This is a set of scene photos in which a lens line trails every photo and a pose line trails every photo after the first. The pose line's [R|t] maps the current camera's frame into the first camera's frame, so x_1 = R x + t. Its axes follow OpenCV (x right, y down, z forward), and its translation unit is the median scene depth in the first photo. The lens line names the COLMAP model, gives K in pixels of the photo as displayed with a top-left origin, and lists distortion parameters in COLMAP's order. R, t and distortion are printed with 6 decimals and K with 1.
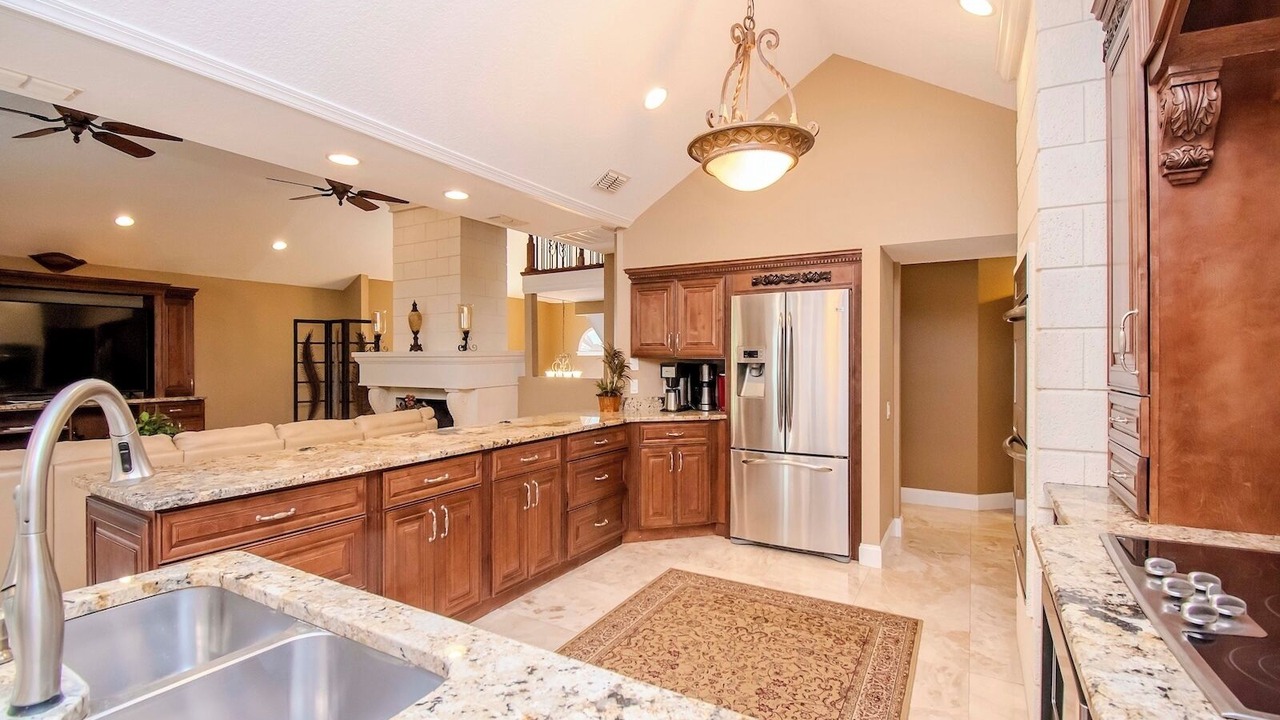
lens RADIAL K [[601.9, 0, 633.8], [0, 601.9, 357.5], [0, 0, 1]] dist [0.011427, -0.027479]
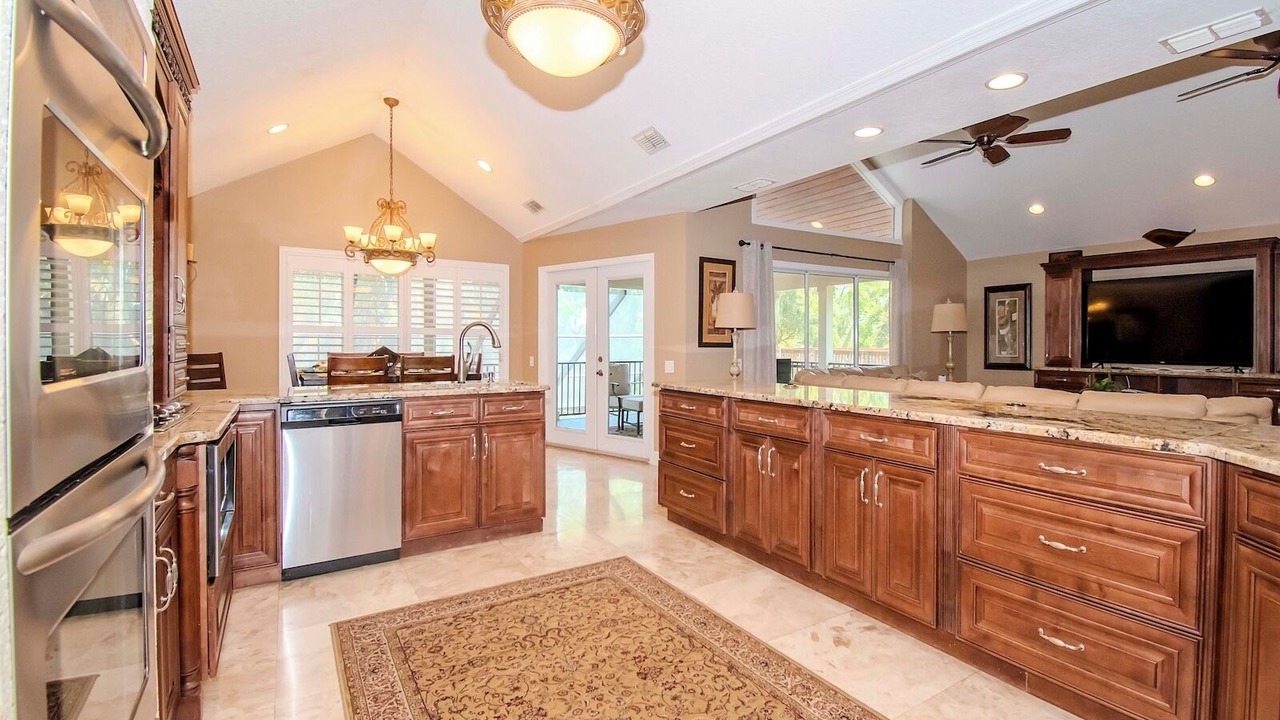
lens RADIAL K [[574.9, 0, 640.3], [0, 574.9, 350.6], [0, 0, 1]] dist [0.023337, -0.031259]
pose [[-0.499299, 0.011377, -0.866355, 0.620567], [-0.006408, 0.999838, 0.016823, 0.048622], [0.866406, 0.013952, -0.499146, 1.155648]]
